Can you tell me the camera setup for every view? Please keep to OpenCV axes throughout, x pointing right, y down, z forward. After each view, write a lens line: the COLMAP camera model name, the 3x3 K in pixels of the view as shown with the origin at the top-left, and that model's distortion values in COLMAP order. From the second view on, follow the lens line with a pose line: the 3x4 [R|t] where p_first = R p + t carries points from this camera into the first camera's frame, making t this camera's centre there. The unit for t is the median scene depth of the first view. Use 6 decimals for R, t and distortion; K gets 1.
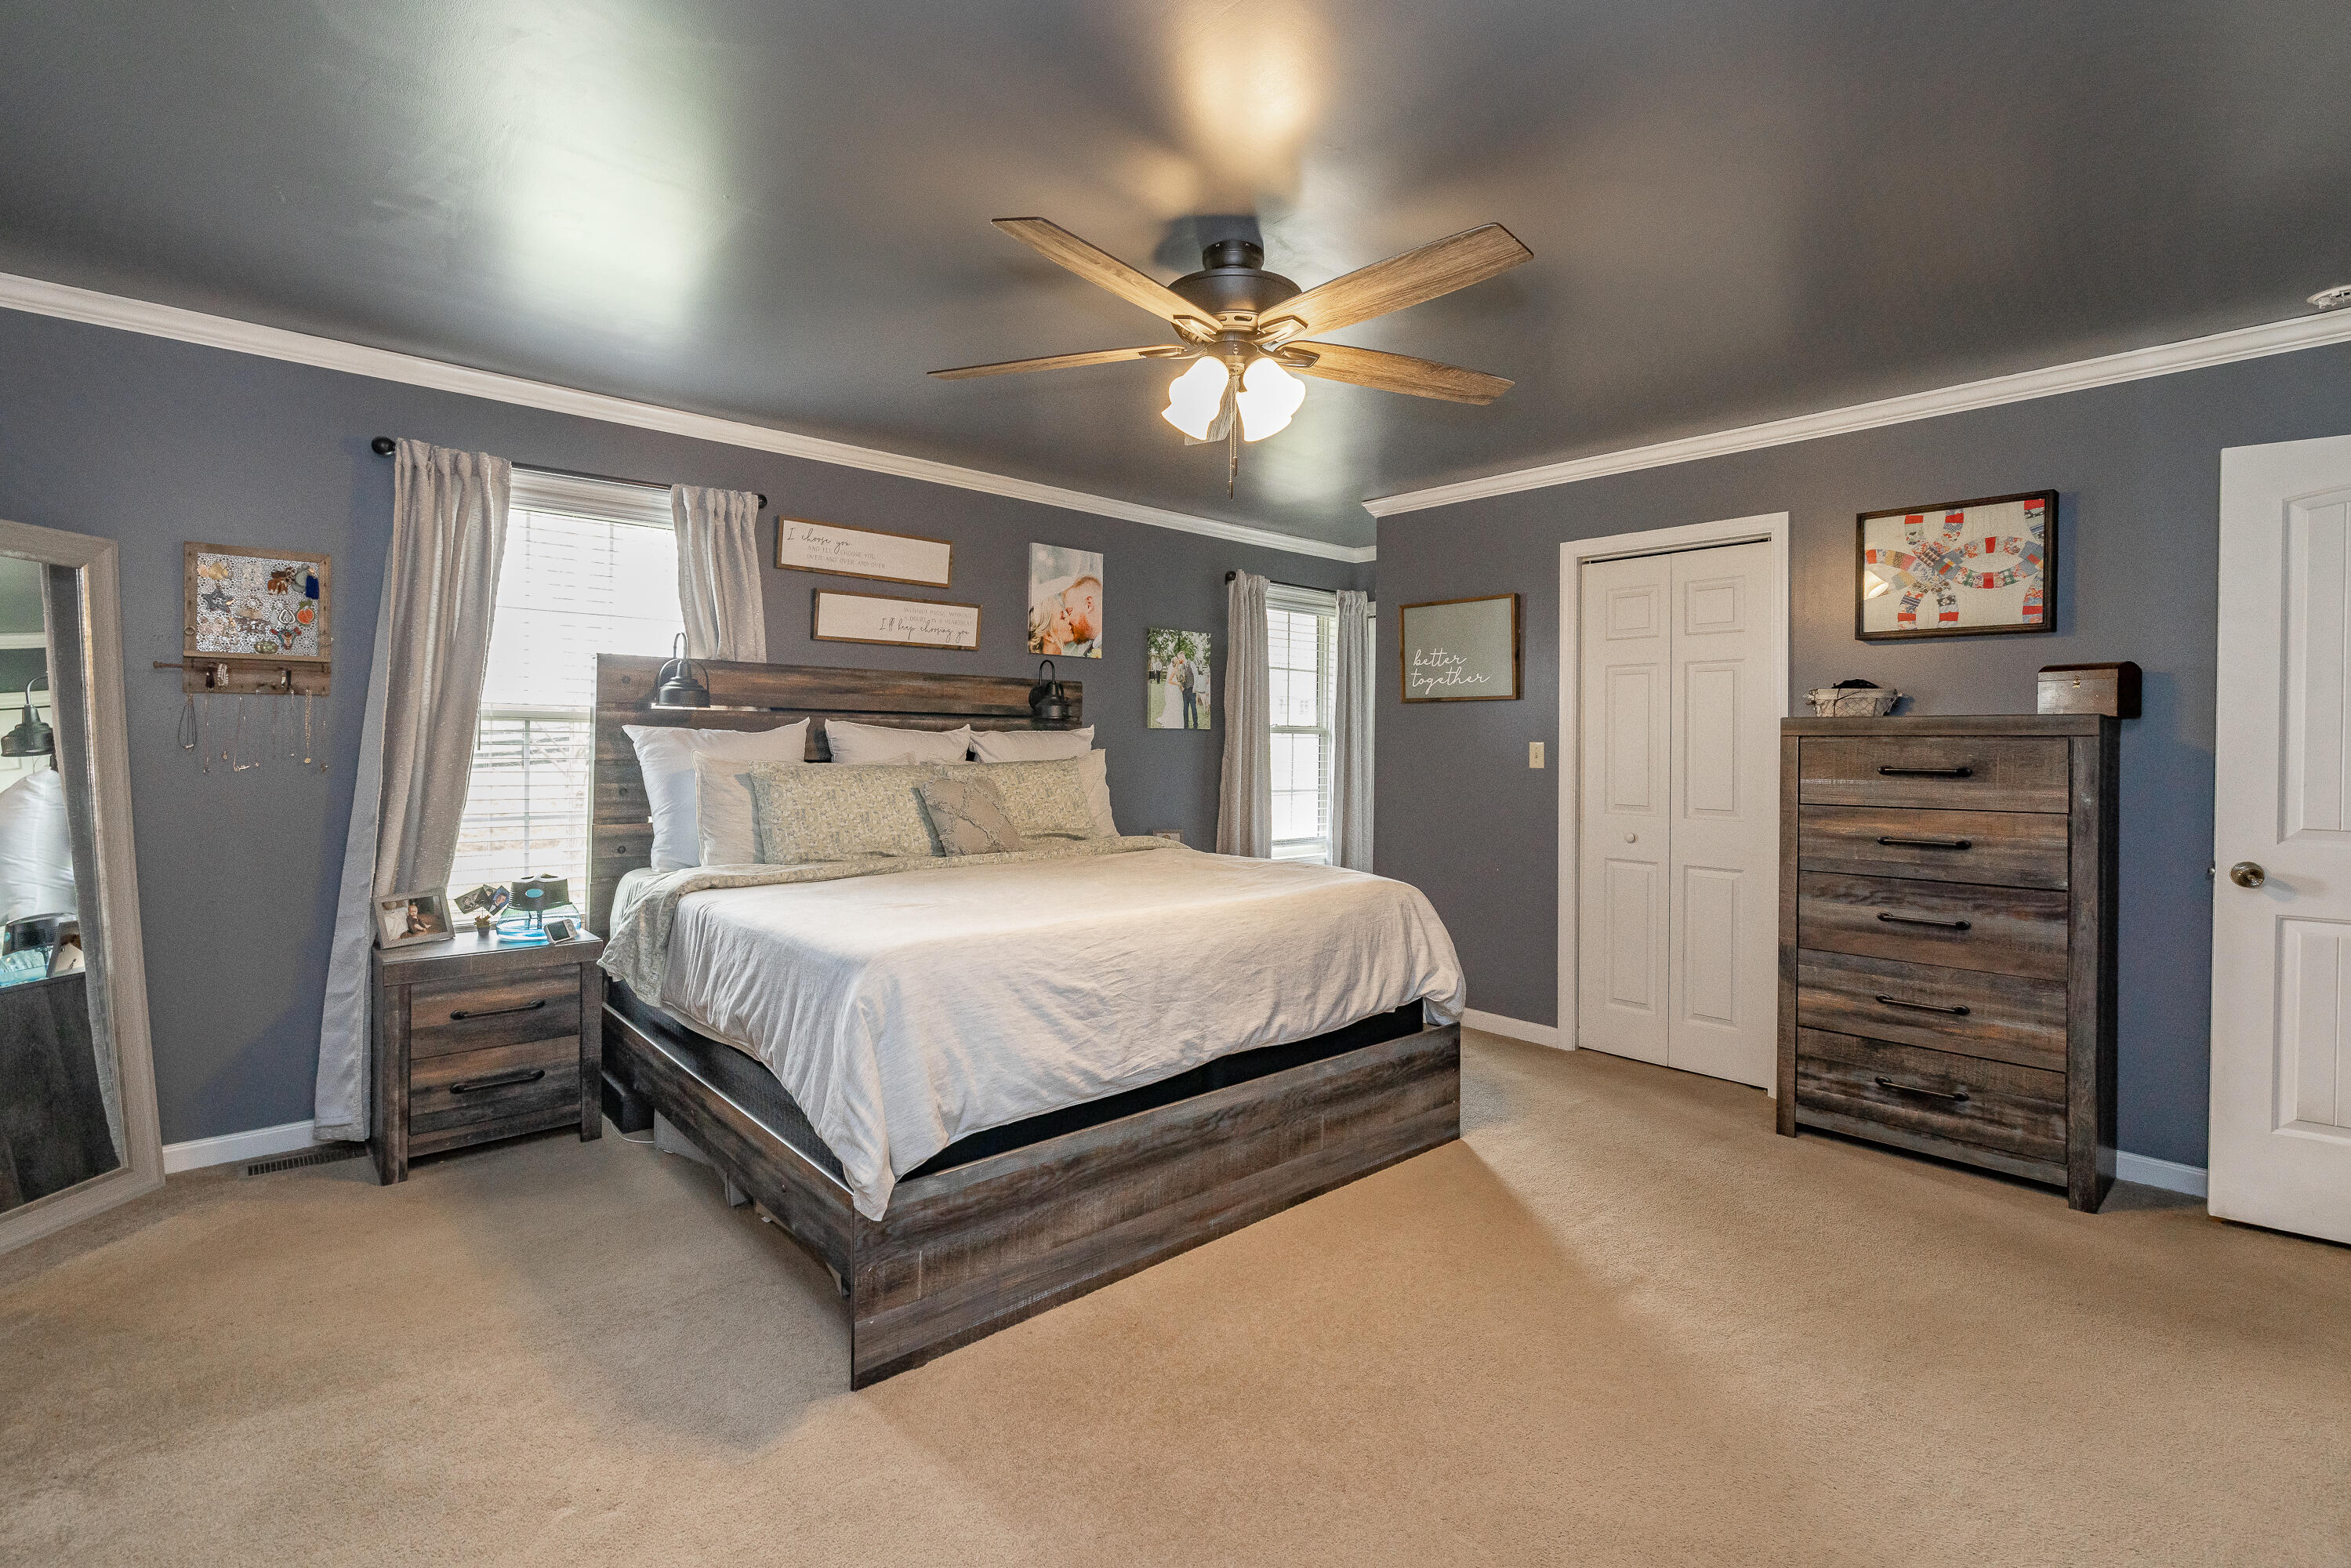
lens RADIAL K [[1056.9, 0, 1172.5], [0, 1056.9, 750.1], [0, 0, 1]] dist [-0.000149, -0.000042]
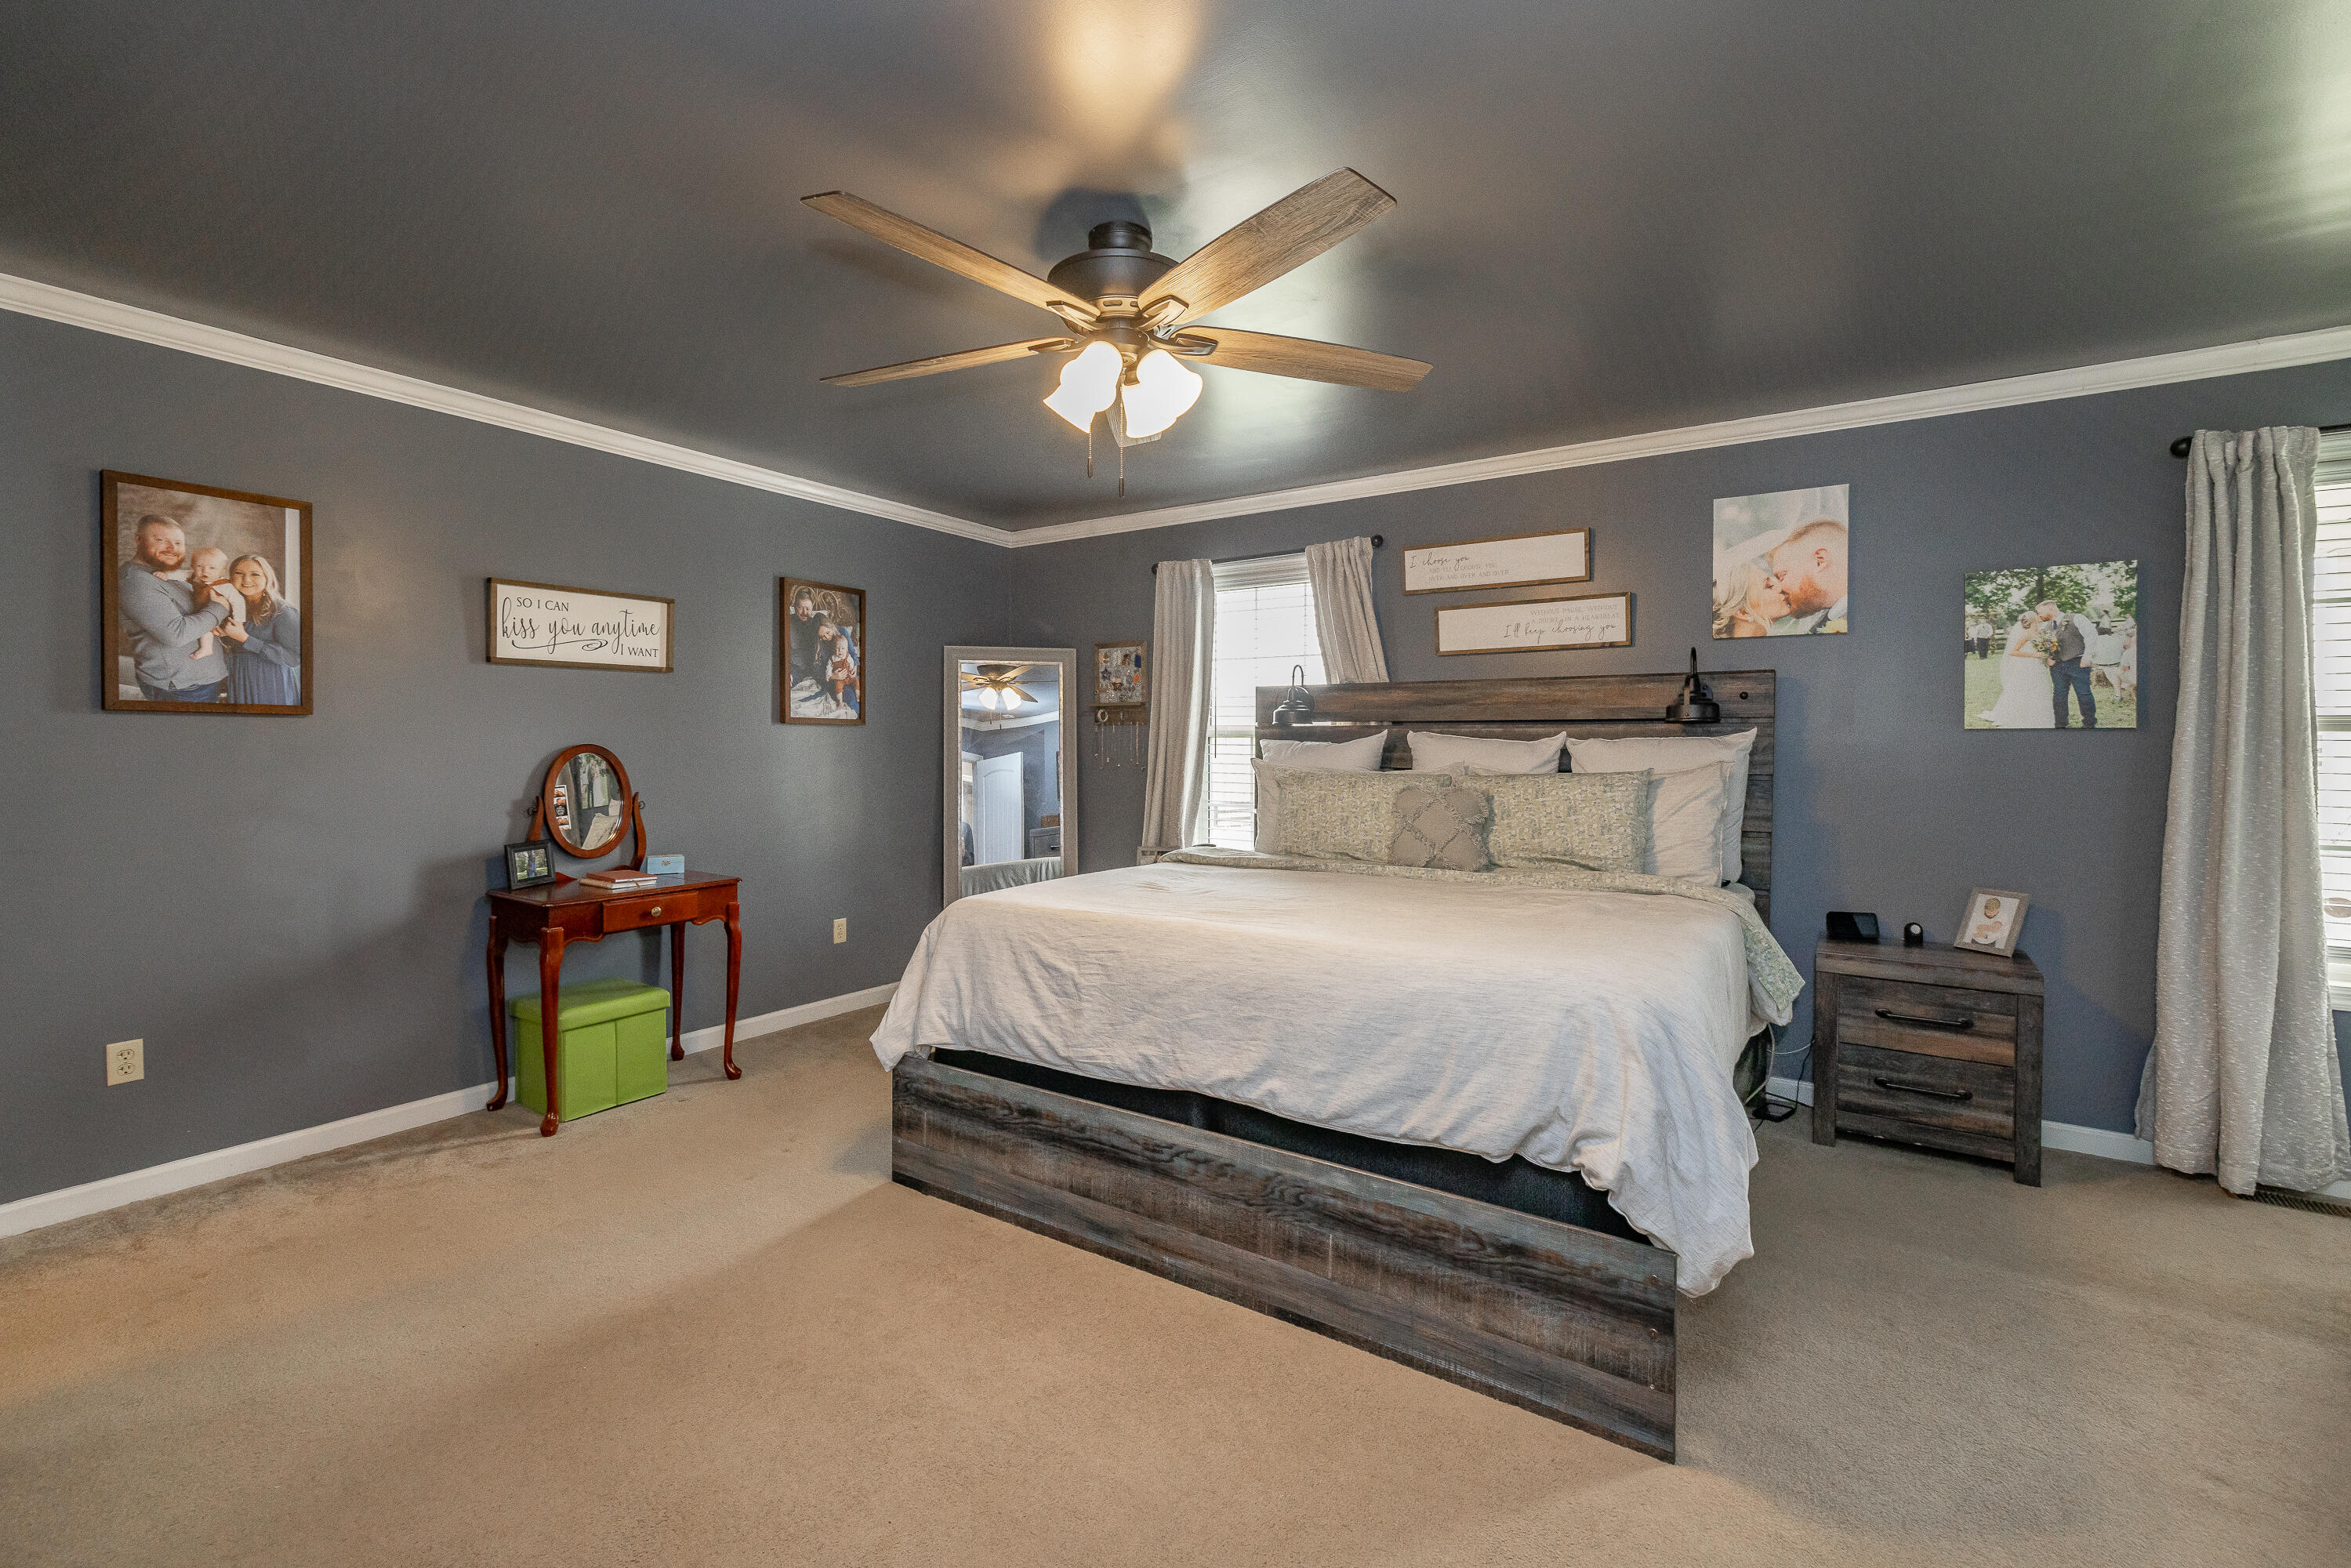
lens RADIAL K [[1014.1, 0, 1179.4], [0, 1014.1, 744.0], [0, 0, 1]] dist [0.000846, 0.000170]
pose [[0.254142, -0.009332, -0.967122, 0.665359], [-0.006154, 0.999918, -0.011266, -0.002806], [0.967147, 0.008815, 0.254063, 0.560667]]
